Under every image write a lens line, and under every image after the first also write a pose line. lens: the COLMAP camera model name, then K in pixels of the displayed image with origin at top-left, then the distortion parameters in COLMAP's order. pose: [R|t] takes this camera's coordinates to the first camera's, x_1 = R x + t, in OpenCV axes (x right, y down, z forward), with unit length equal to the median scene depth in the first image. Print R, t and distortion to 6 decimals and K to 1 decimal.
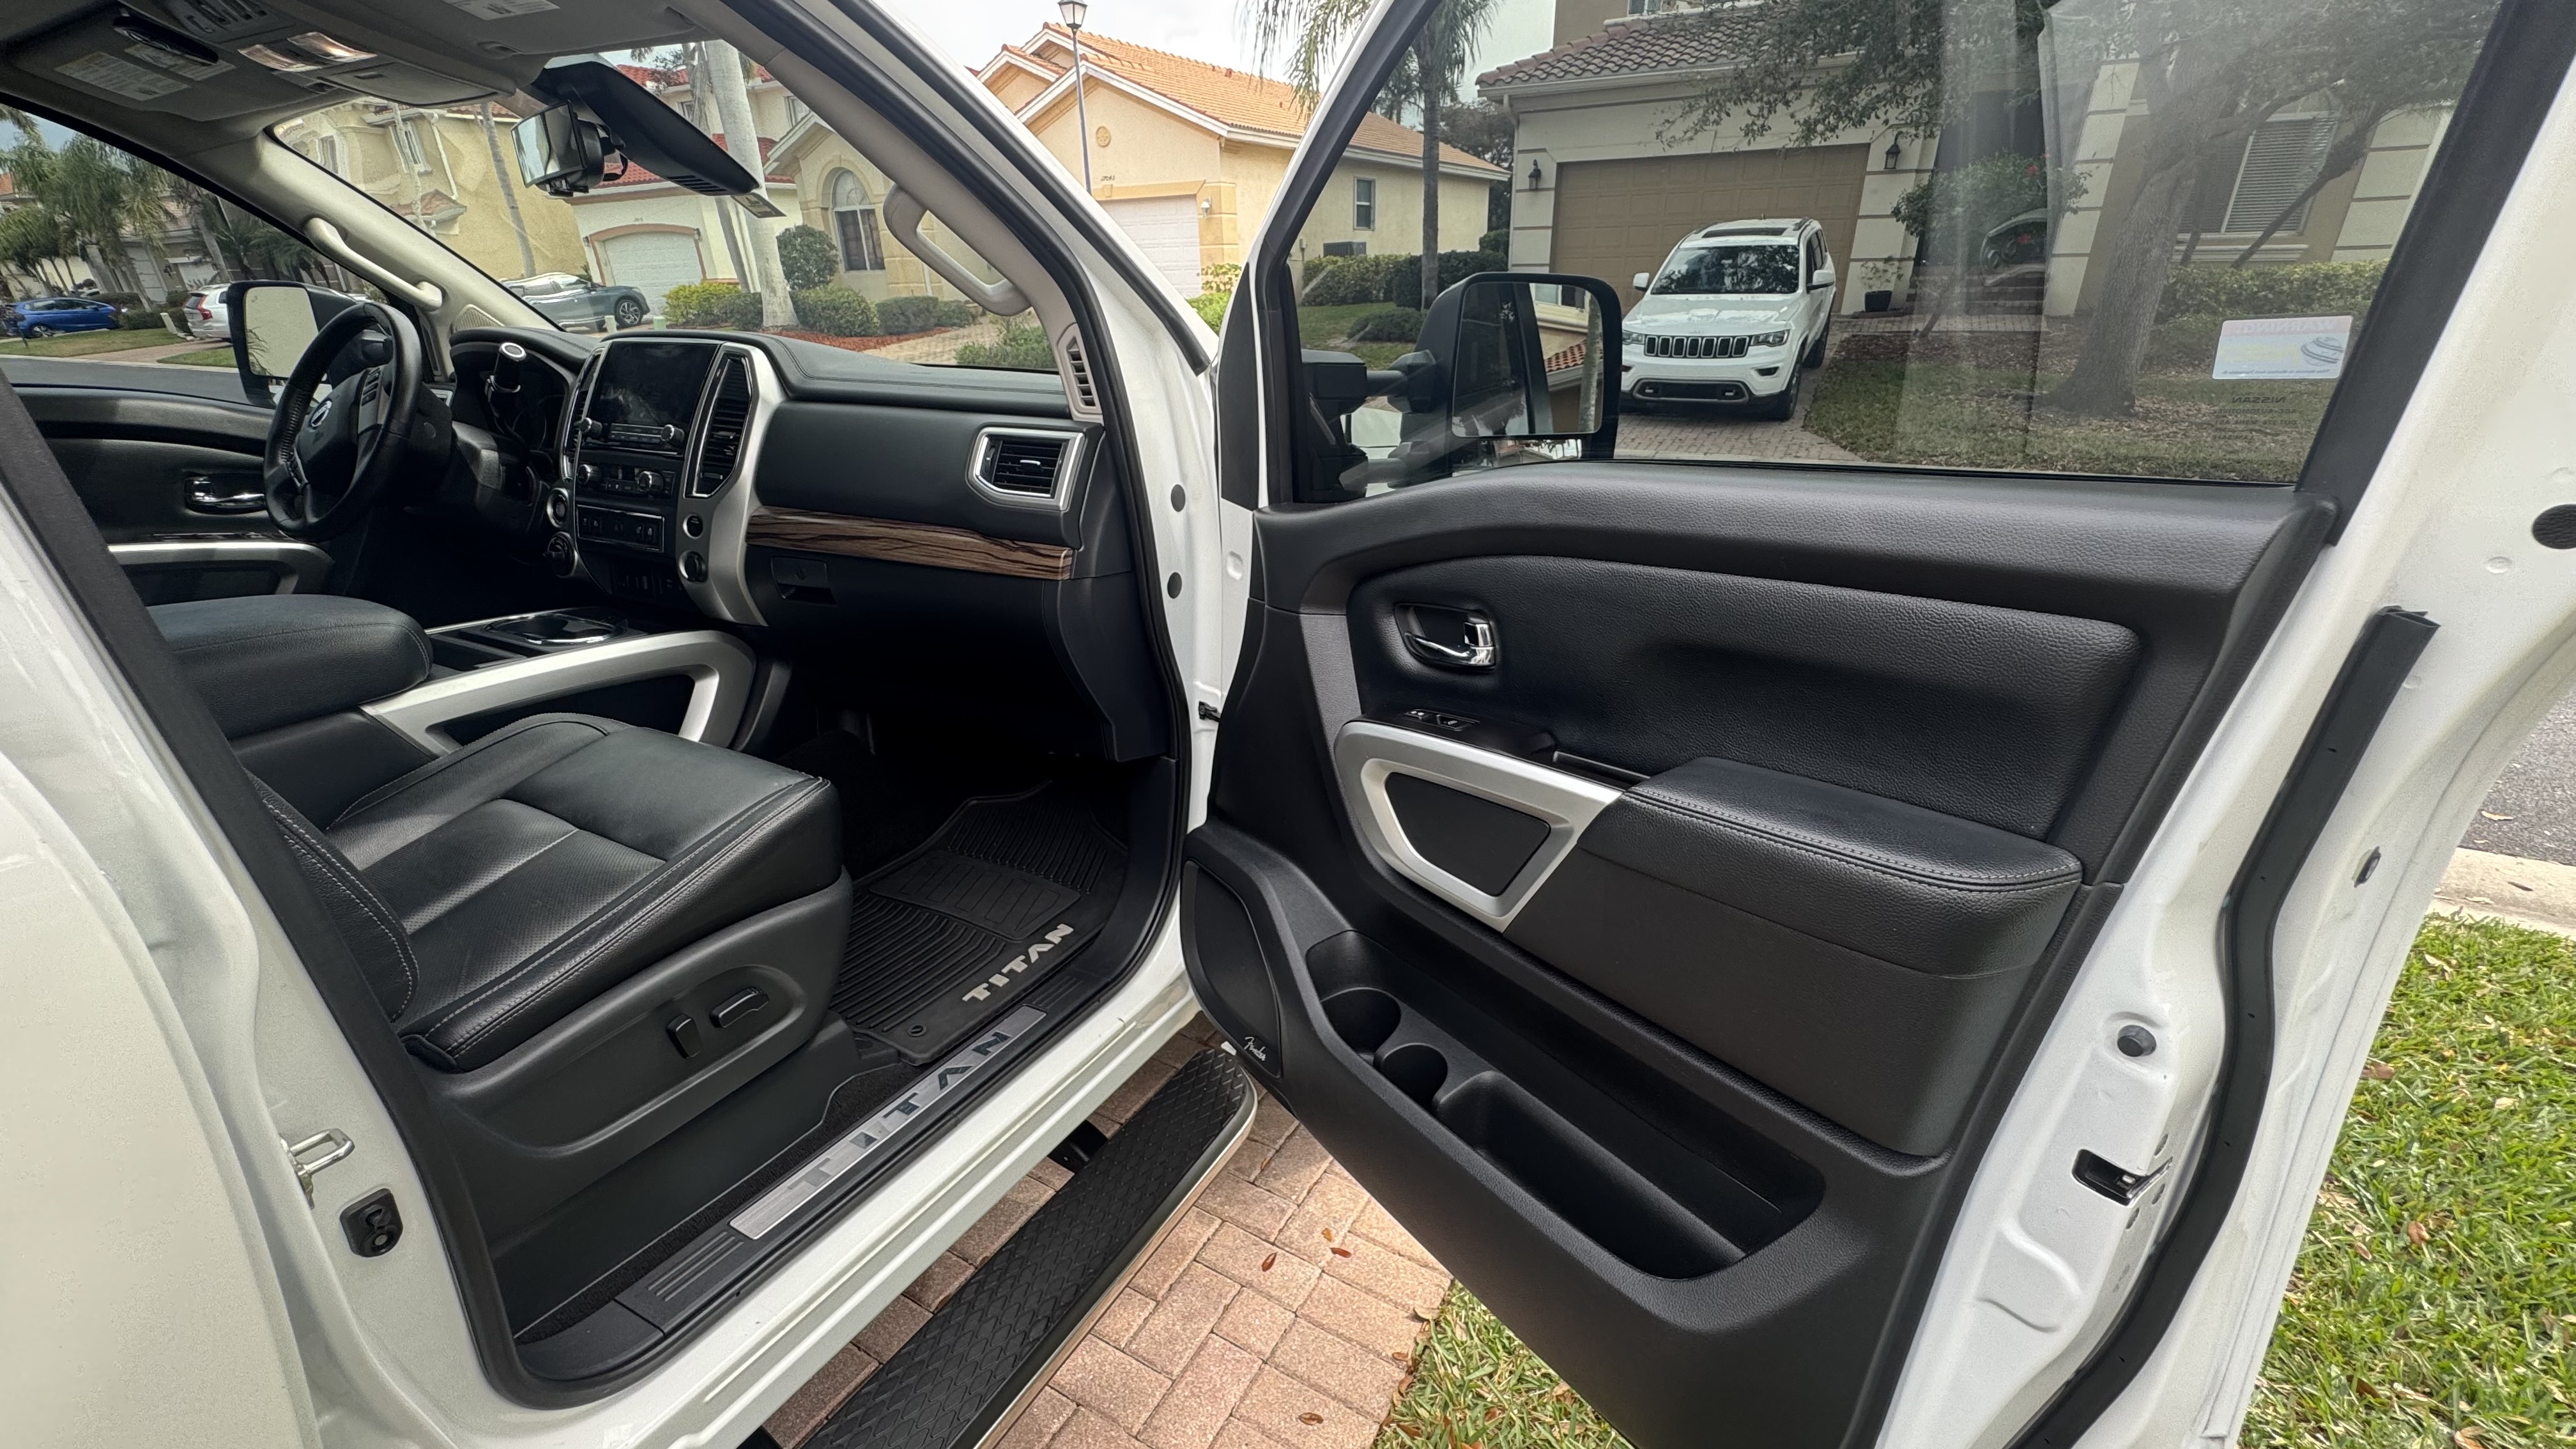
lens RADIAL K [[1030.3, 0, 1285.7], [0, 1030.3, 730.9], [0, 0, 1]] dist [-0.003281, -0.000334]
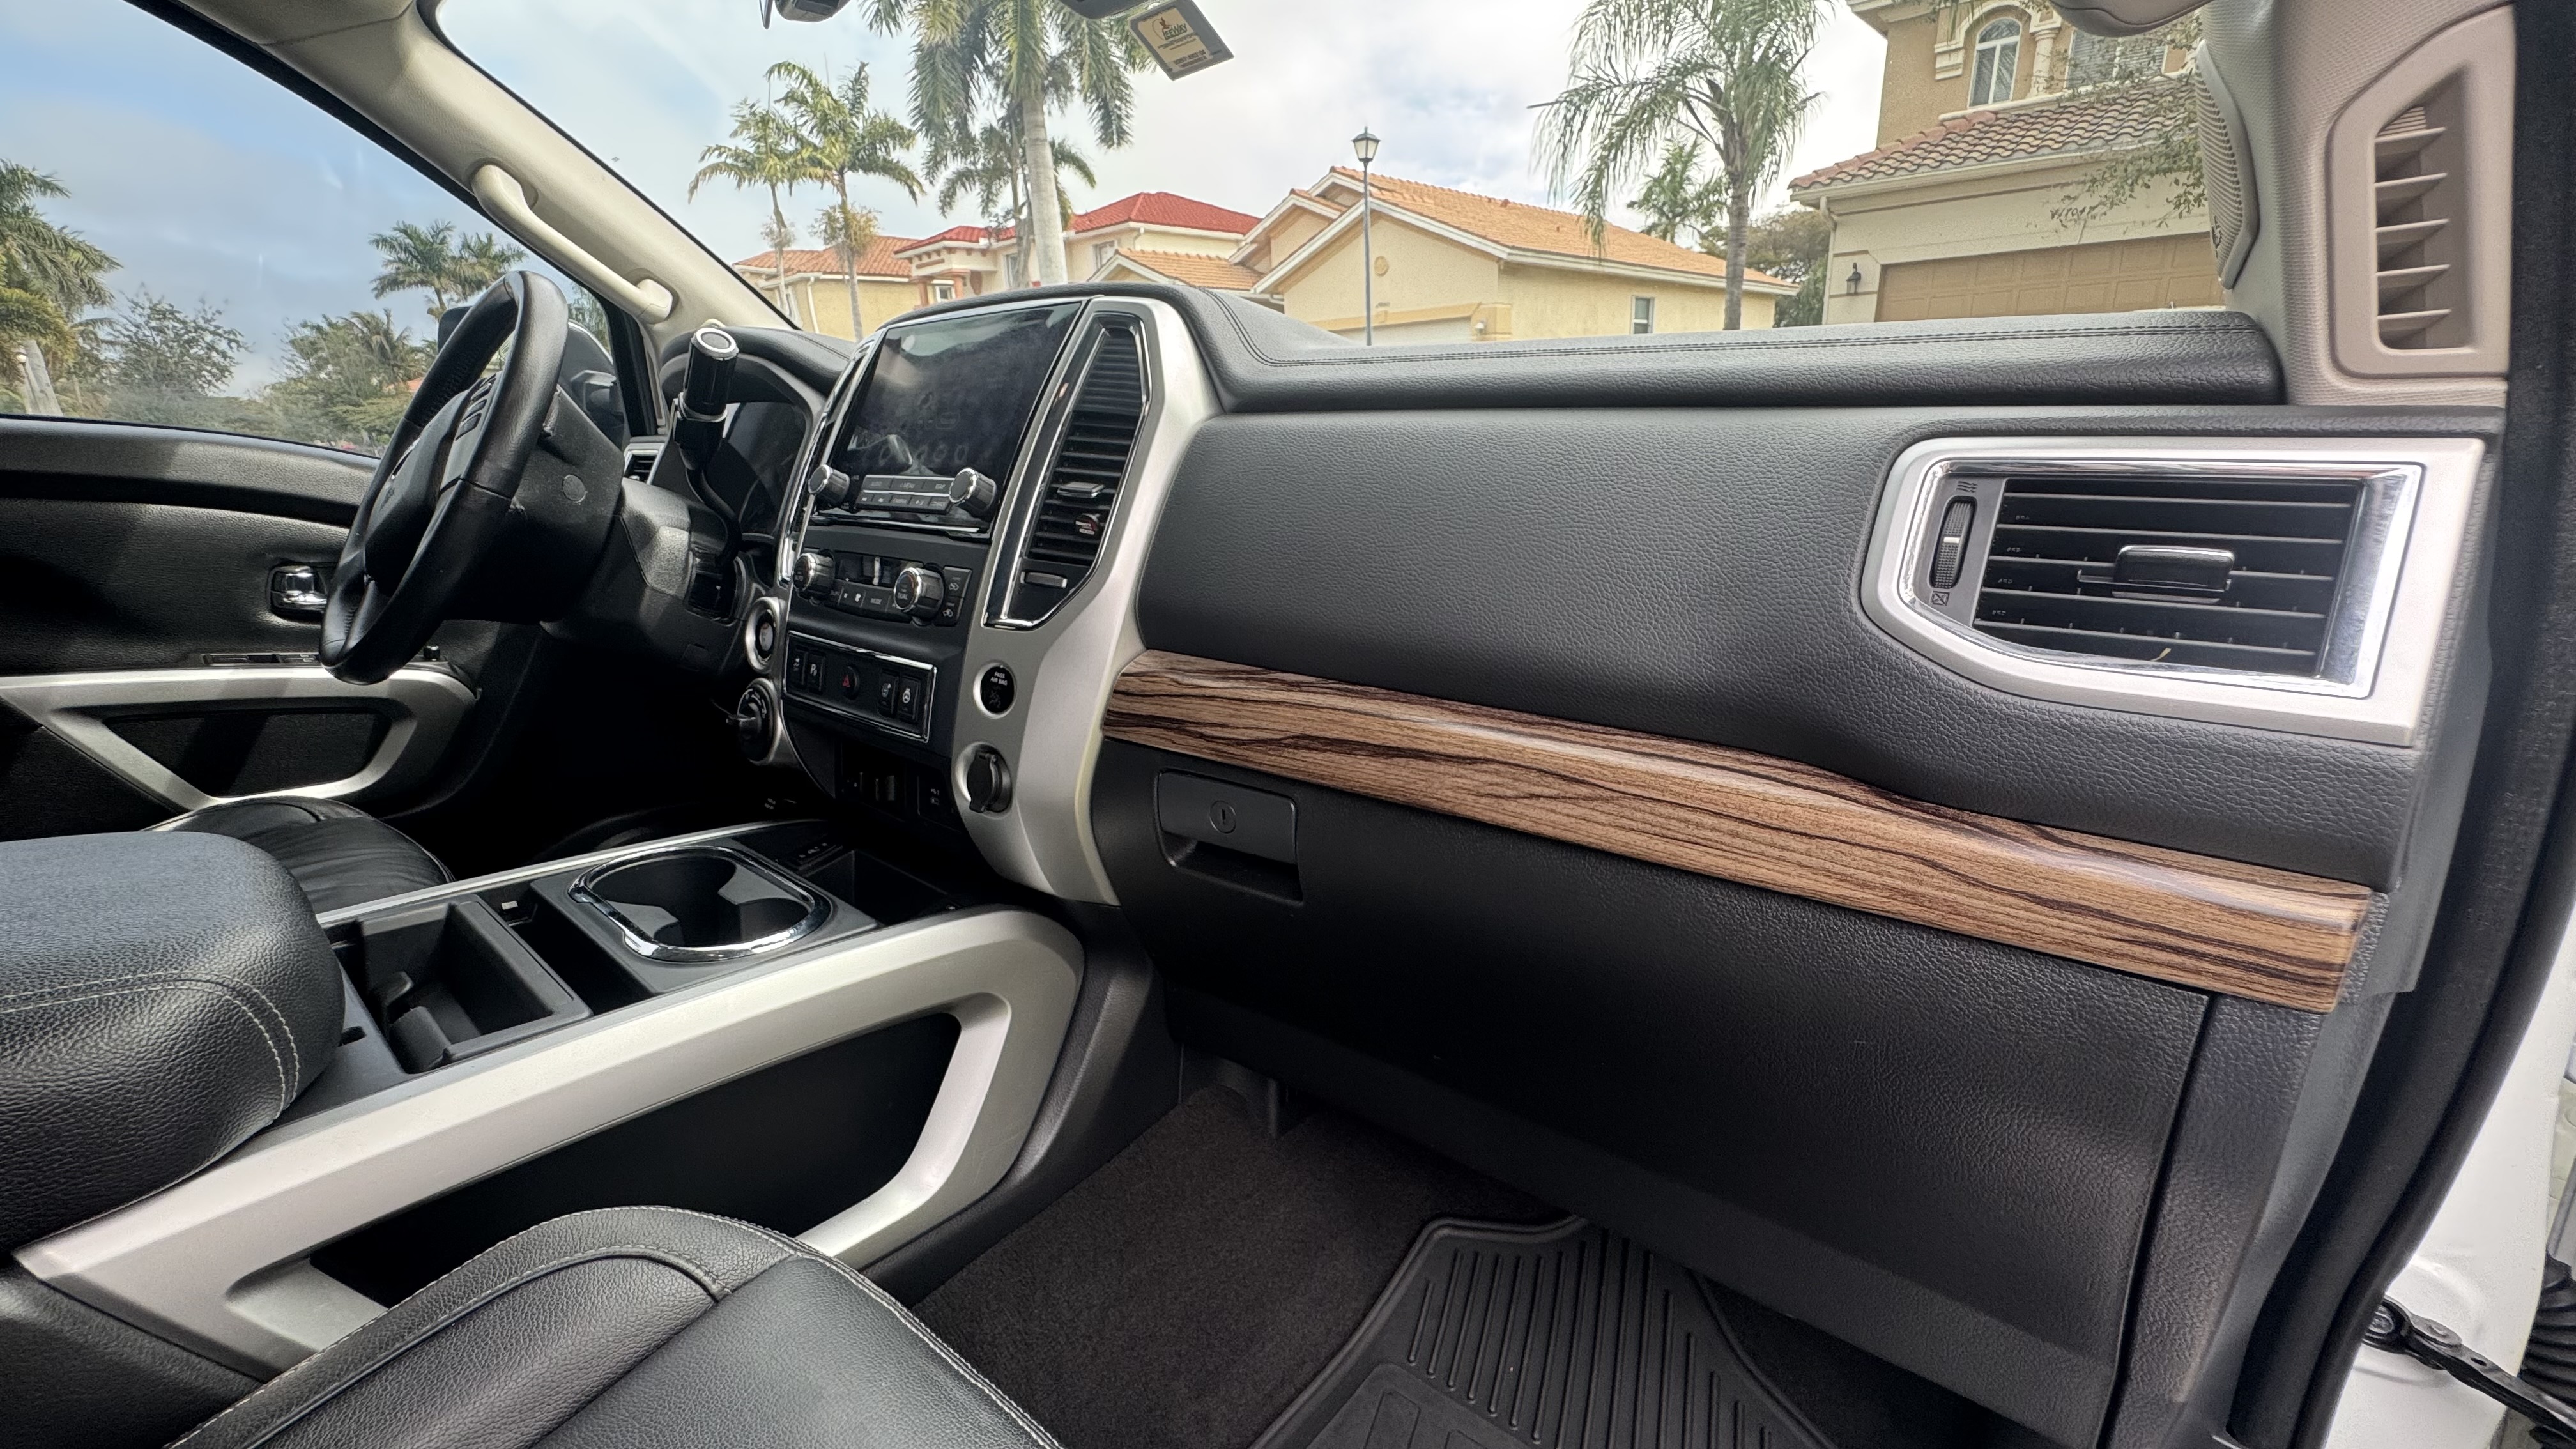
lens RADIAL K [[1030.3, 0, 1285.7], [0, 1030.3, 730.9], [0, 0, 1]] dist [-0.003281, -0.000334]
pose [[0.974429, 0.050754, -0.218888, -0.332123], [-0.074071, 0.992260, -0.099664, -0.137032], [0.212136, 0.113328, 0.970647, 0.559028]]
